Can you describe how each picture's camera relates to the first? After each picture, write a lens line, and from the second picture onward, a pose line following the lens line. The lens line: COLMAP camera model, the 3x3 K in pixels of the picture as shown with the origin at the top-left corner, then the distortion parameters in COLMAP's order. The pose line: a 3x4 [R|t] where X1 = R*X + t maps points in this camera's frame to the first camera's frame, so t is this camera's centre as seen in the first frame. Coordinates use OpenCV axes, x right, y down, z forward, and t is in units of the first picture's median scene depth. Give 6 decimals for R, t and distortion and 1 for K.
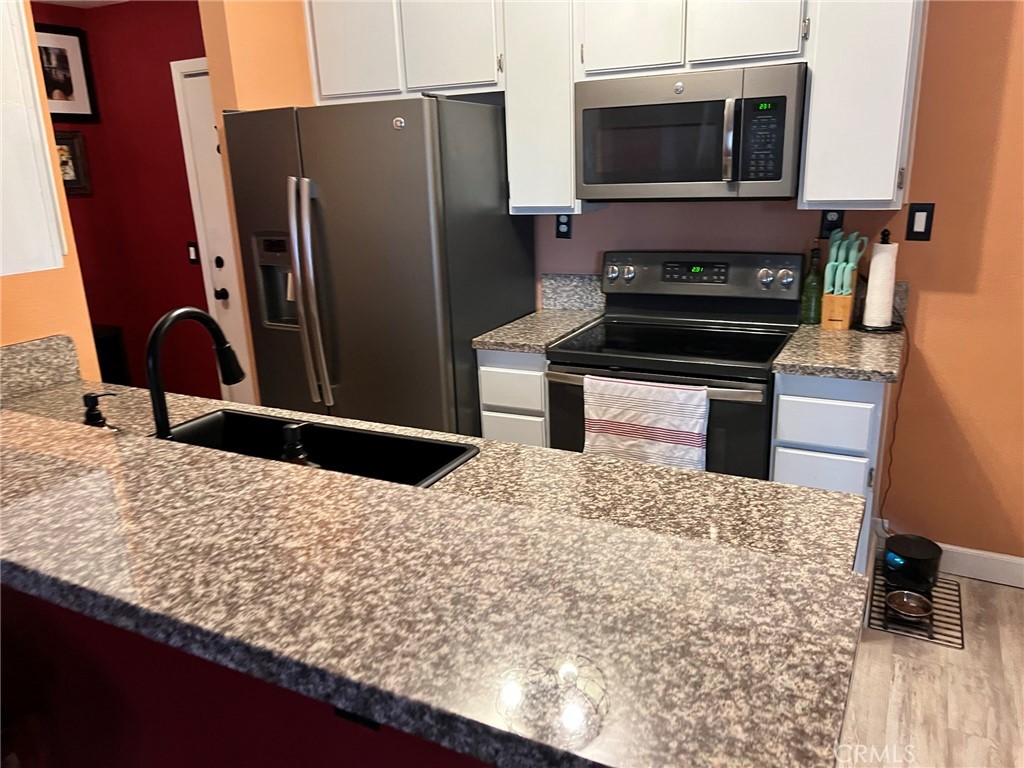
lens RADIAL K [[772.7, 0, 515.8], [0, 772.7, 388.5], [0, 0, 1]] dist [0.042131, -0.035865]
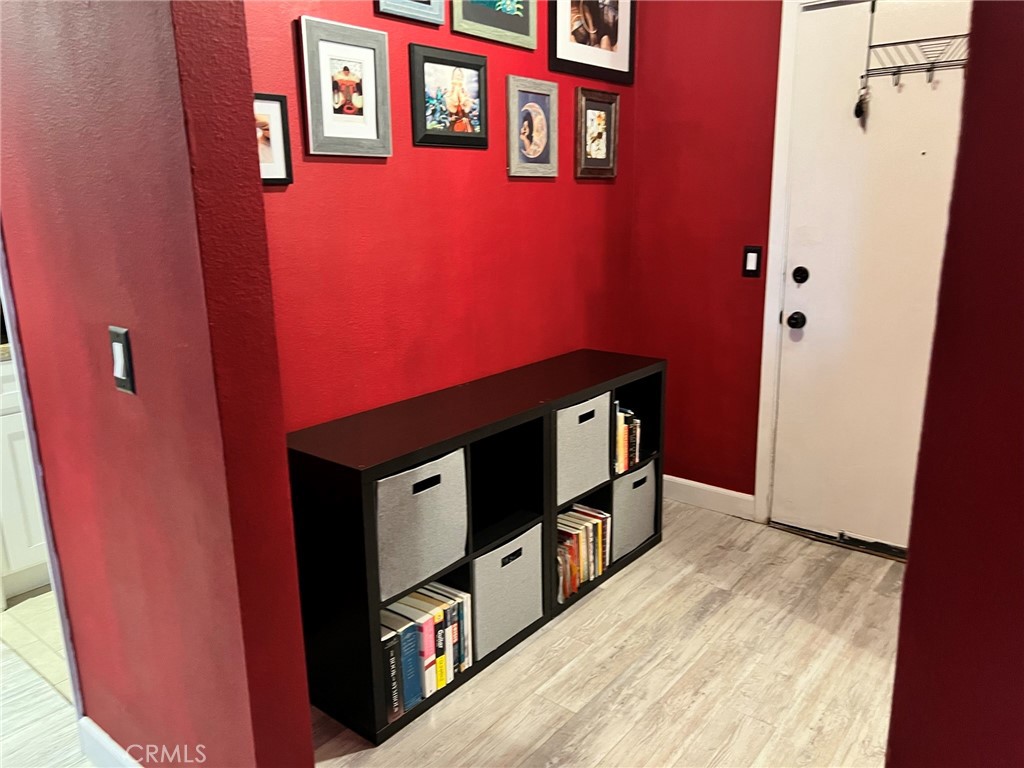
lens RADIAL K [[772.7, 0, 519.5], [0, 772.7, 387.3], [0, 0, 1]] dist [0.042131, -0.035865]
pose [[0.983289, 0.064250, -0.170335, -0.803863], [-0.069809, 0.997199, -0.026845, -0.038295], [0.168133, 0.038287, 0.985020, 0.423299]]
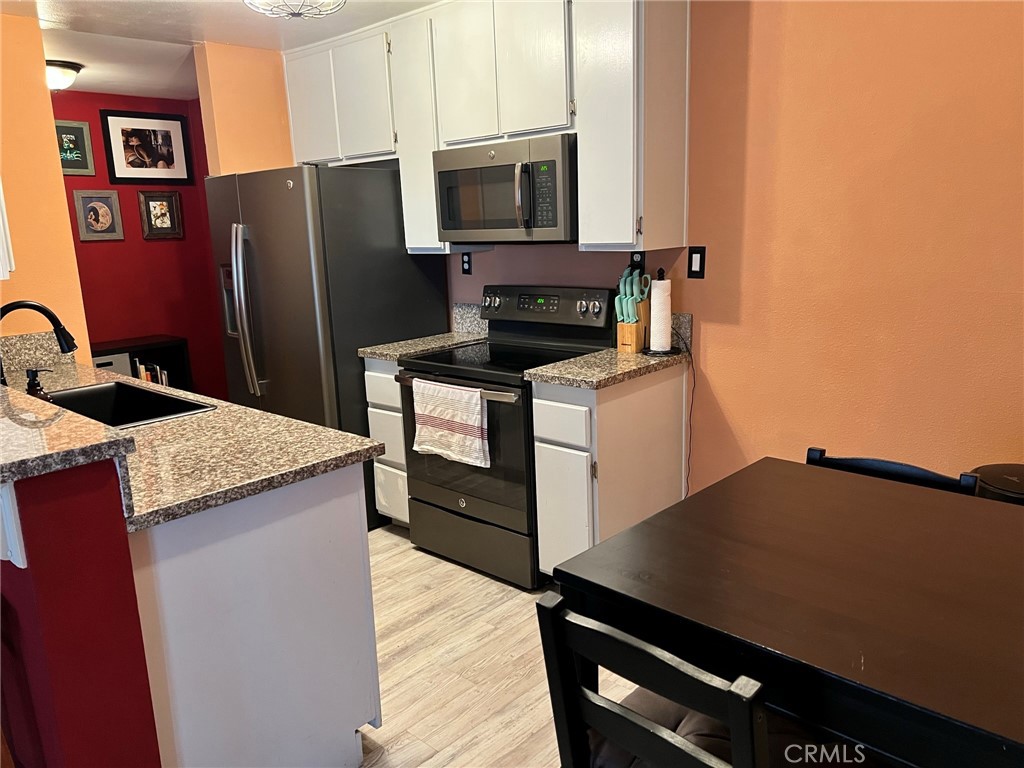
lens RADIAL K [[772.7, 0, 519.8], [0, 772.7, 392.0], [0, 0, 1]] dist [0.042131, -0.035865]
pose [[0.965725, 0.054084, -0.253870, 0.567748], [-0.068042, 0.996597, -0.046519, 0.050926], [0.250490, 0.062198, 0.966119, -0.173627]]
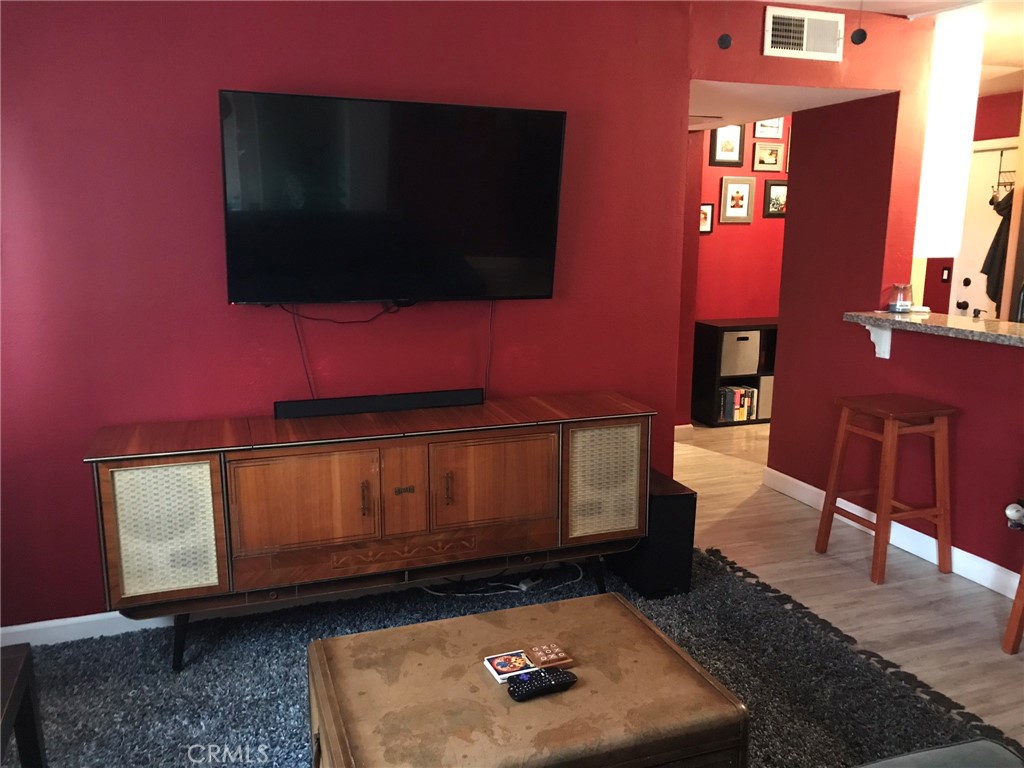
lens RADIAL K [[844.1, 0, 514.7], [0, 844.1, 386.0], [0, 0, 1]] dist [-0.009367, 0.006604]
pose [[0.735540, 0.166400, -0.656728, 0.062362], [-0.218515, 0.975830, 0.002515, 0.297756], [0.641274, 0.141655, 0.754123, -0.967305]]
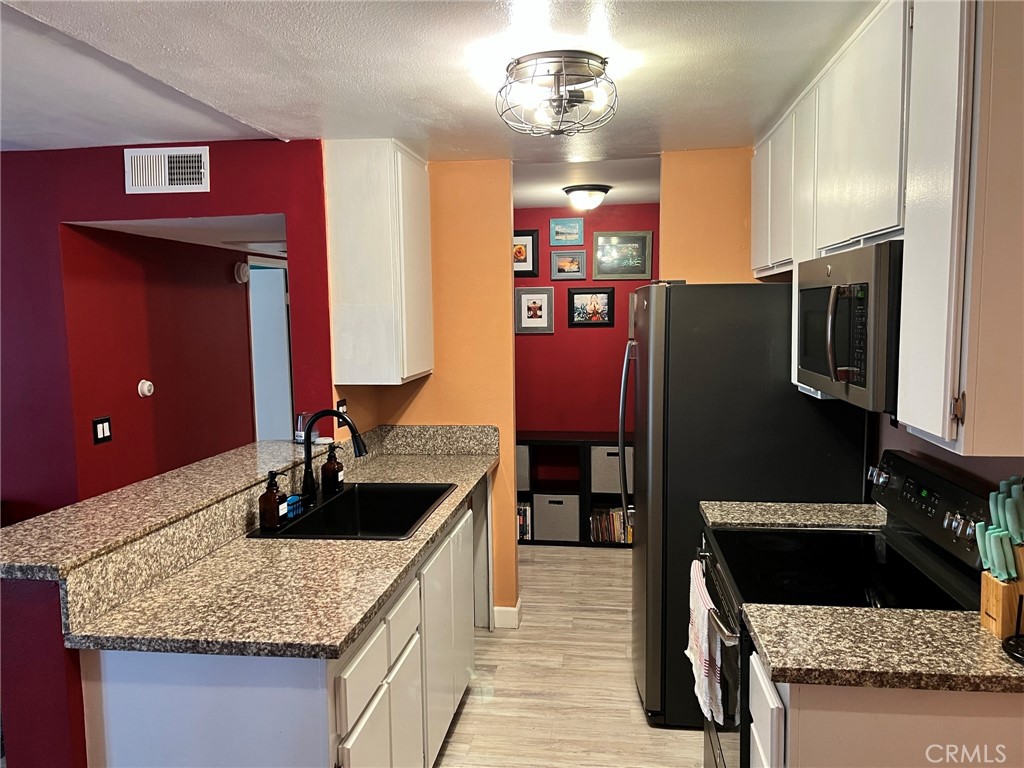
lens RADIAL K [[772.7, 0, 508.4], [0, 772.7, 391.6], [0, 0, 1]] dist [0.042131, -0.035865]
pose [[0.336230, 0.124724, -0.933484, 0.863573], [-0.262628, 0.964289, 0.034244, -0.185940], [0.904420, 0.233646, 0.356979, 0.390885]]
